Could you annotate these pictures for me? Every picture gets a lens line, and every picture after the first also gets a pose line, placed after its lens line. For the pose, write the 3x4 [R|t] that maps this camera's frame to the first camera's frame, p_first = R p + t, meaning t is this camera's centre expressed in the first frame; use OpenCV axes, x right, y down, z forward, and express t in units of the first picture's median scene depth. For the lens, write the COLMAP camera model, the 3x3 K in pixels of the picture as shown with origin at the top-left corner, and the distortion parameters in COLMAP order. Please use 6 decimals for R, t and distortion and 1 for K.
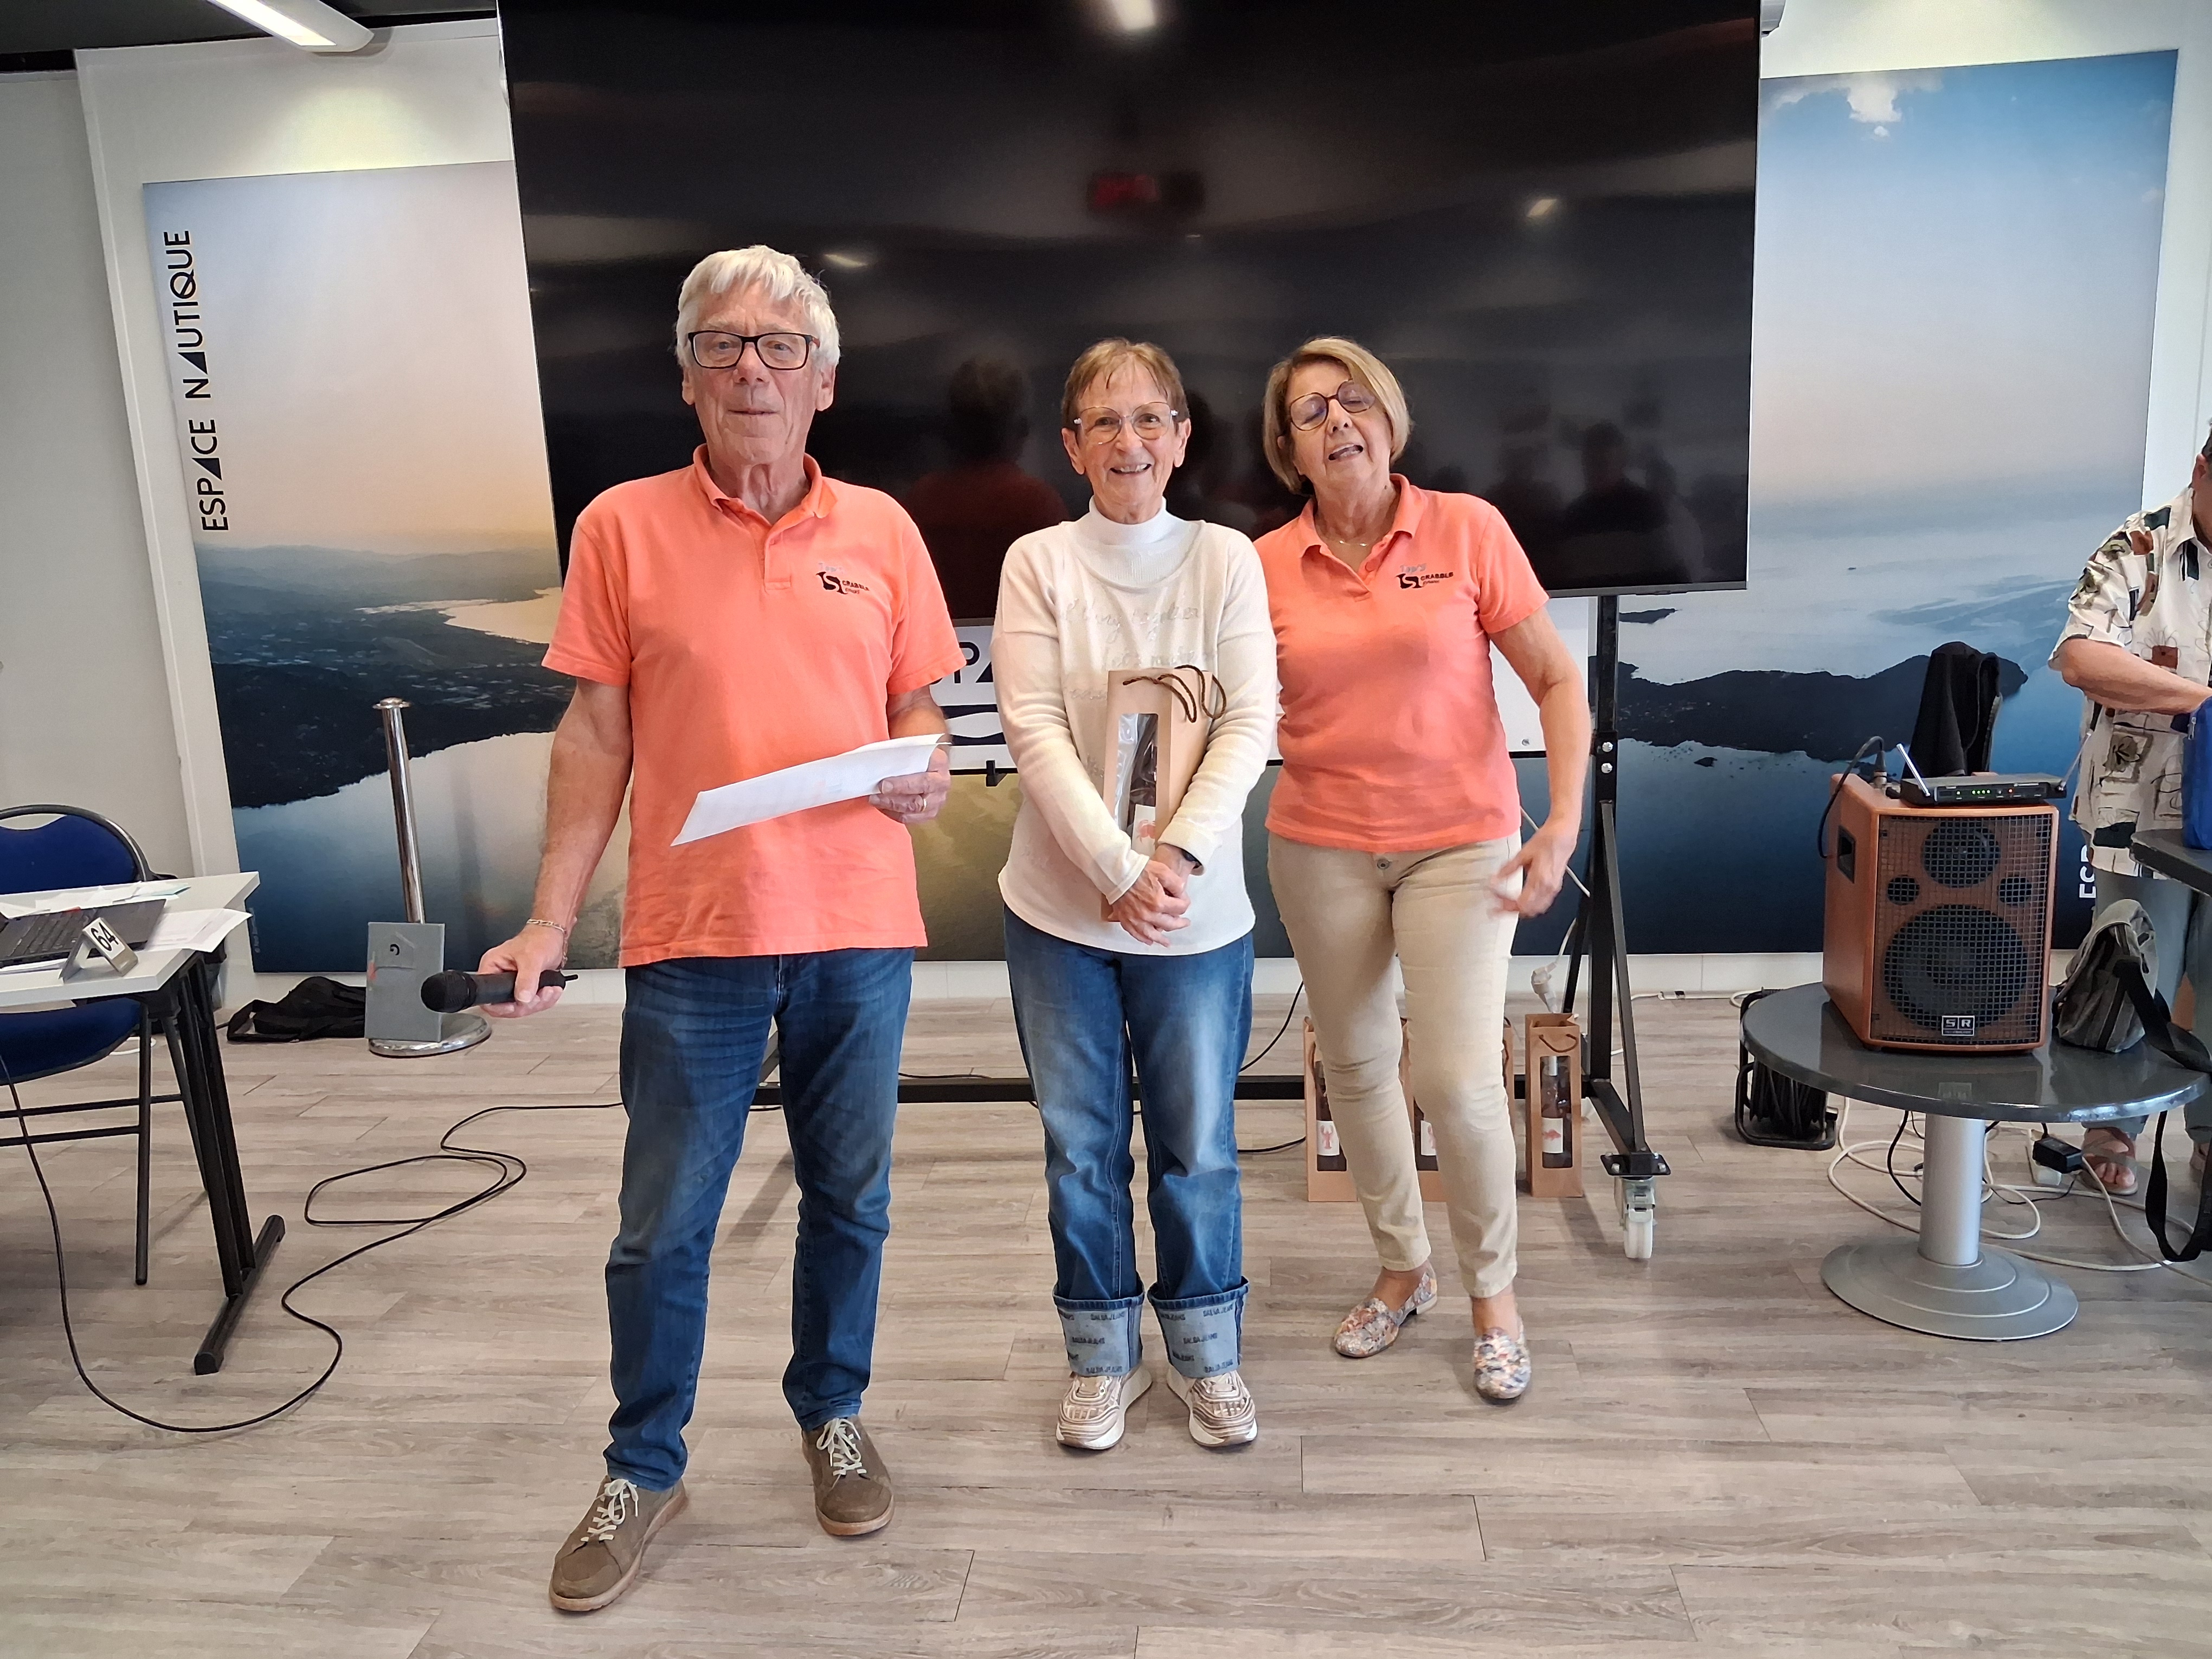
lens RADIAL K [[1737.7, 0, 1087.7], [0, 1737.7, 831.5], [0, 0, 1]] dist [-0.001101, -0.004258]
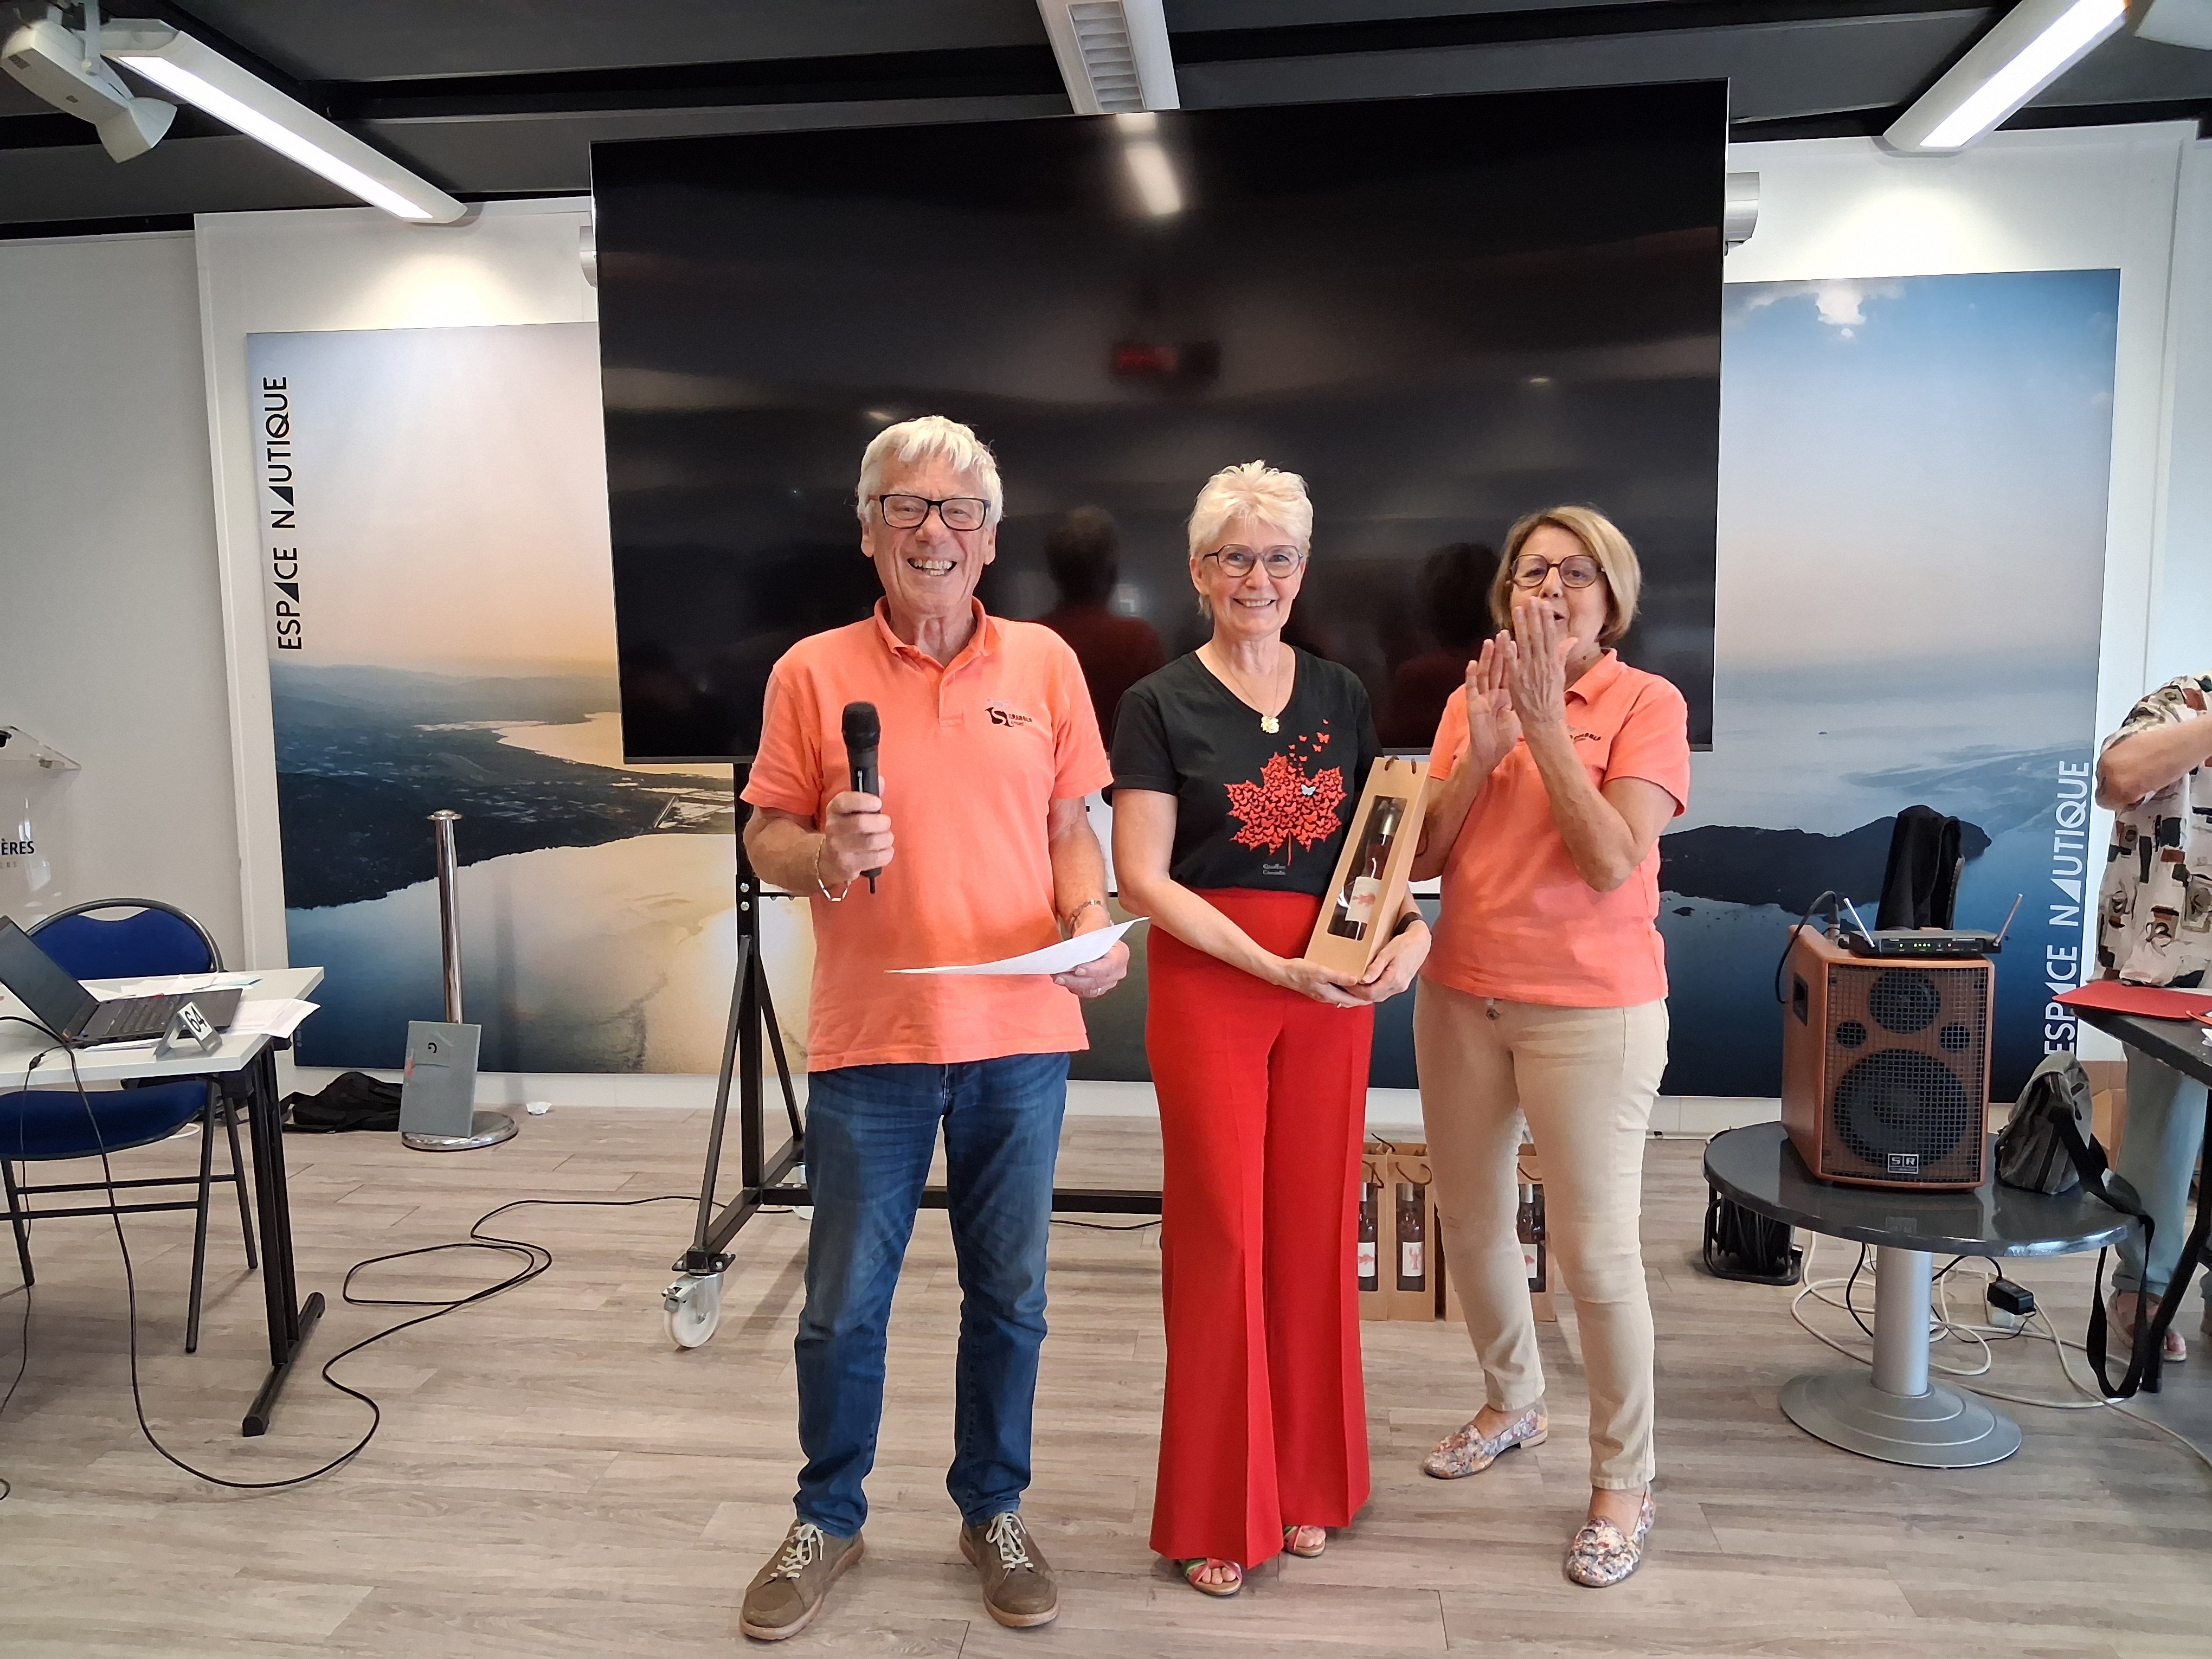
lens RADIAL K [[1737.7, 0, 1059.3], [0, 1737.7, 817.1], [0, 0, 1]] dist [-0.001101, -0.004258]
pose [[0.999272, 0.032576, -0.019881, -0.003895], [-0.034127, 0.995930, -0.083418, 0.005854], [0.017082, 0.084035, 0.996316, -0.088441]]
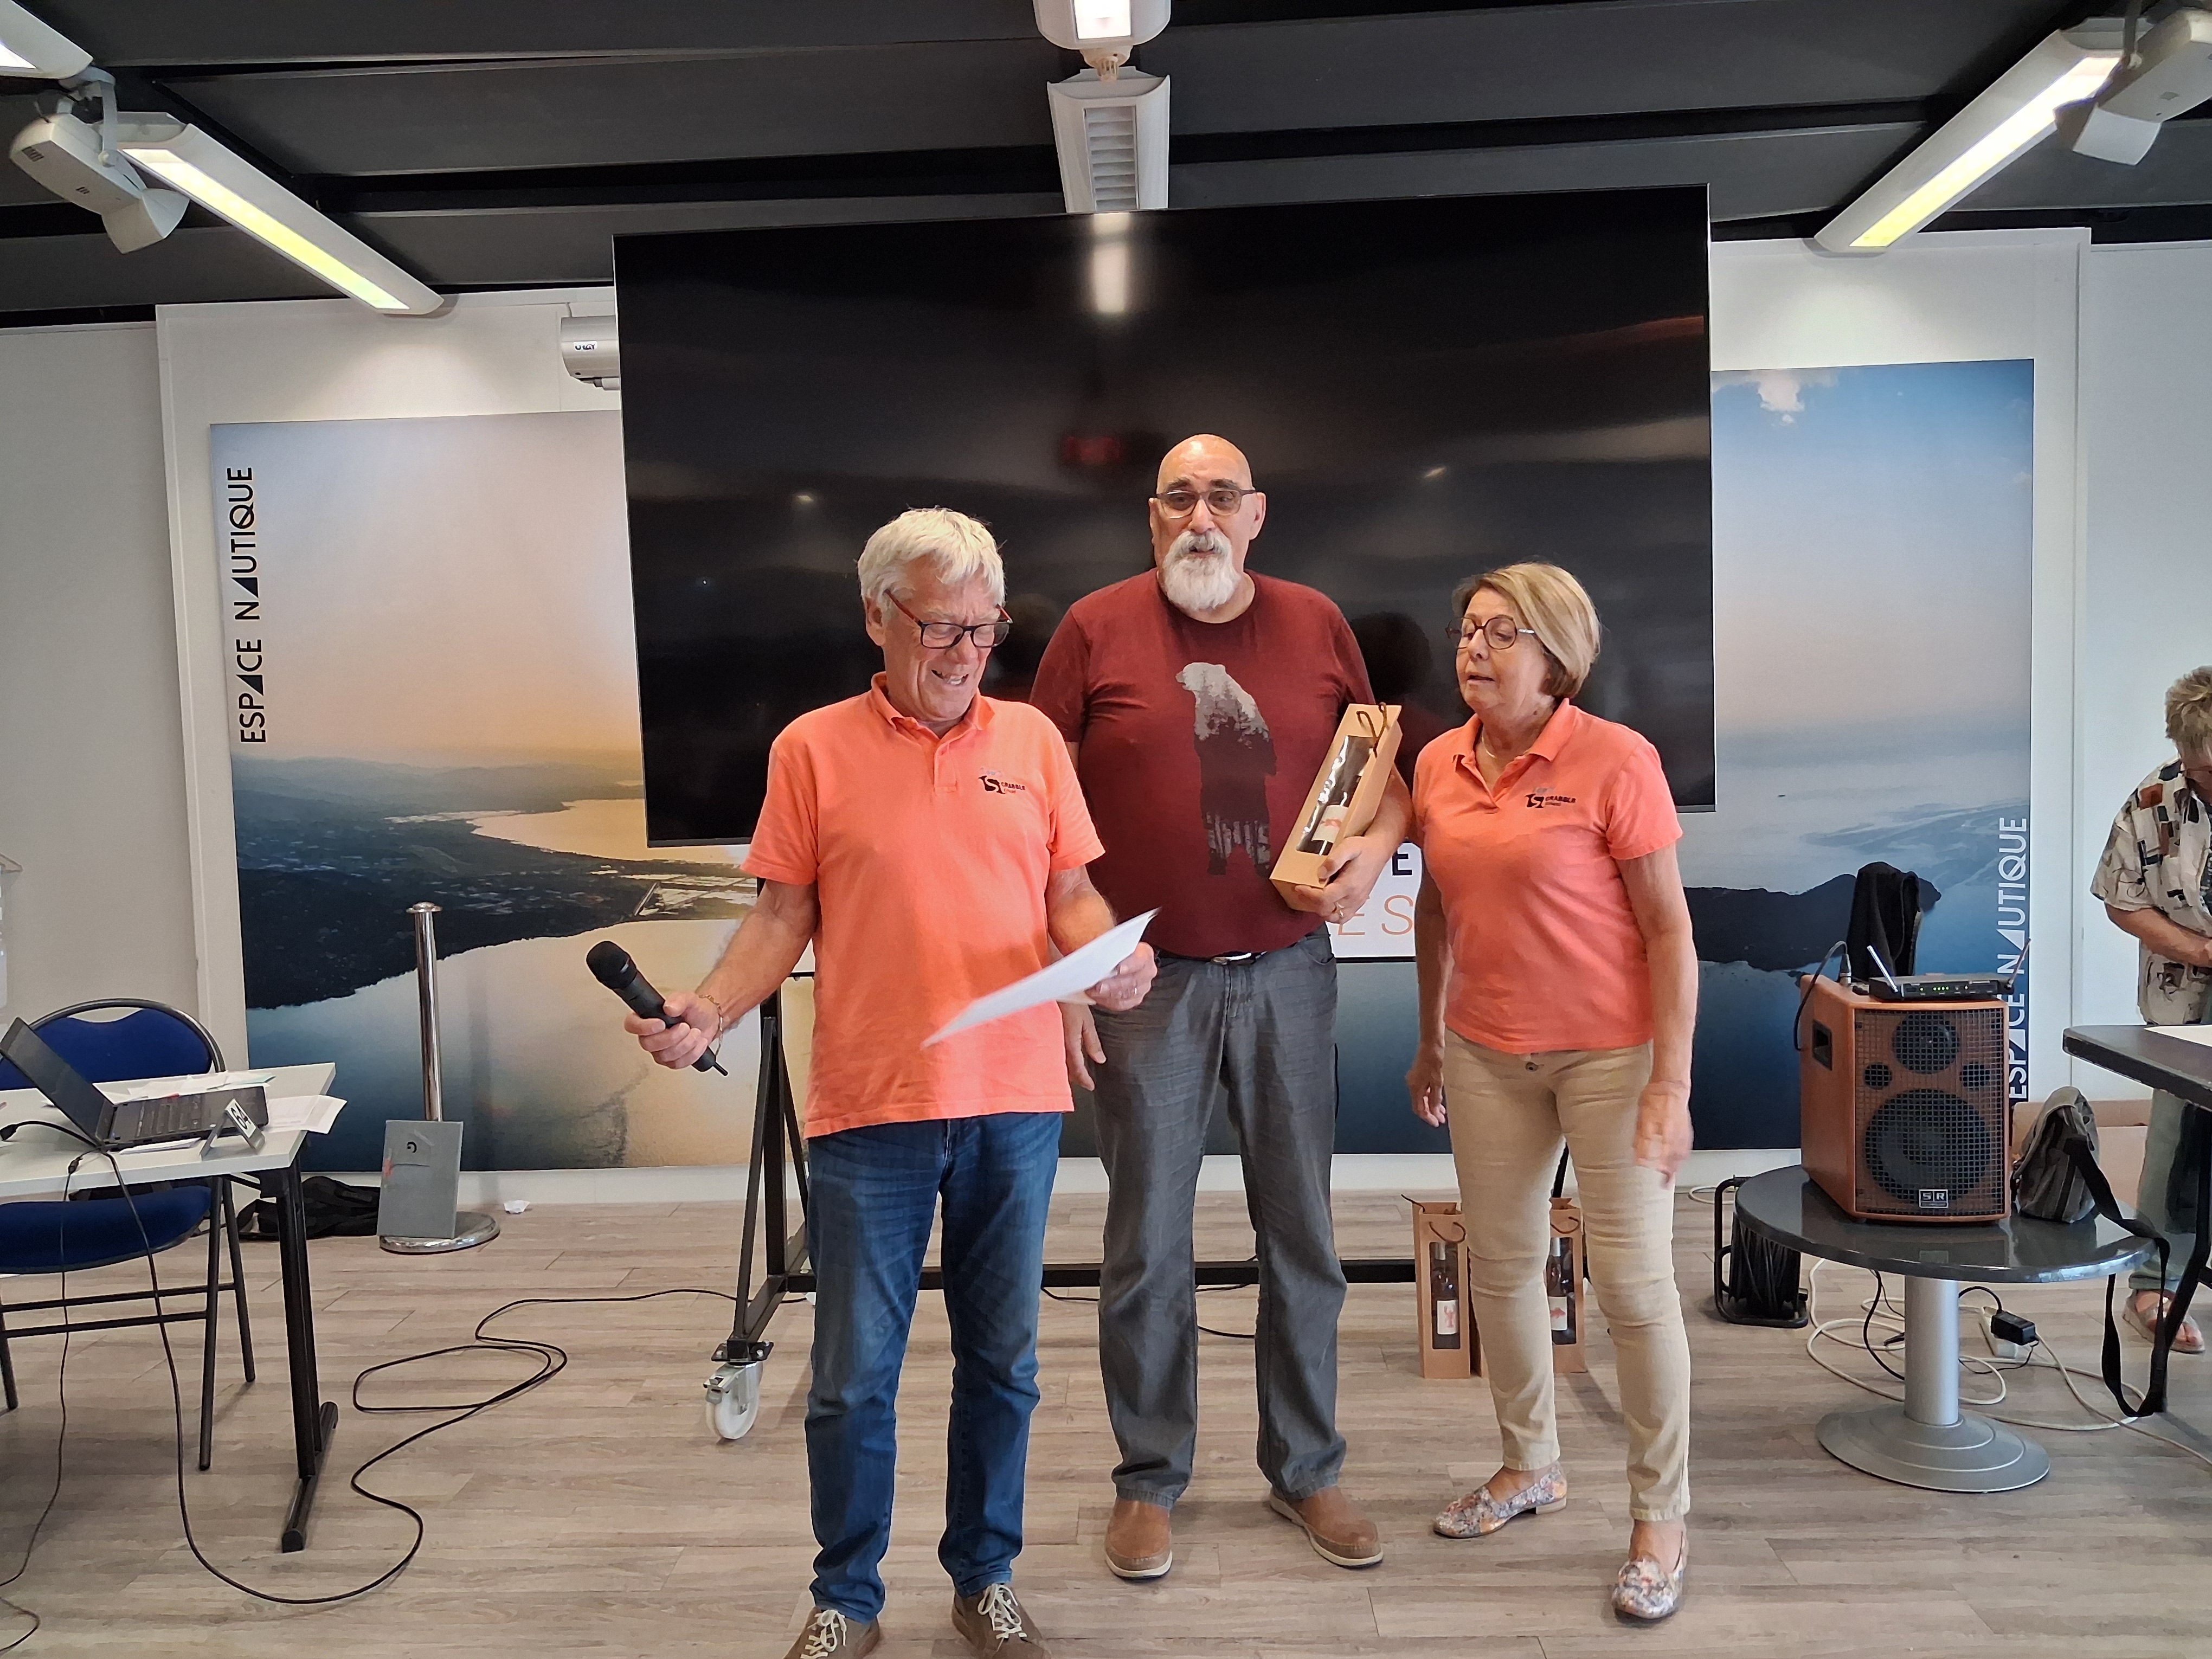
lens RADIAL K [[1737.7, 0, 1070.0], [0, 1737.7, 812.9], [0, 0, 1]] dist [-0.001101, -0.004258]
pose [[0.998319, 0.010920, 0.056923, -0.114498], [-0.002971, 0.990442, -0.137899, 0.020440], [-0.057885, 0.137498, 0.988809, -0.103325]]
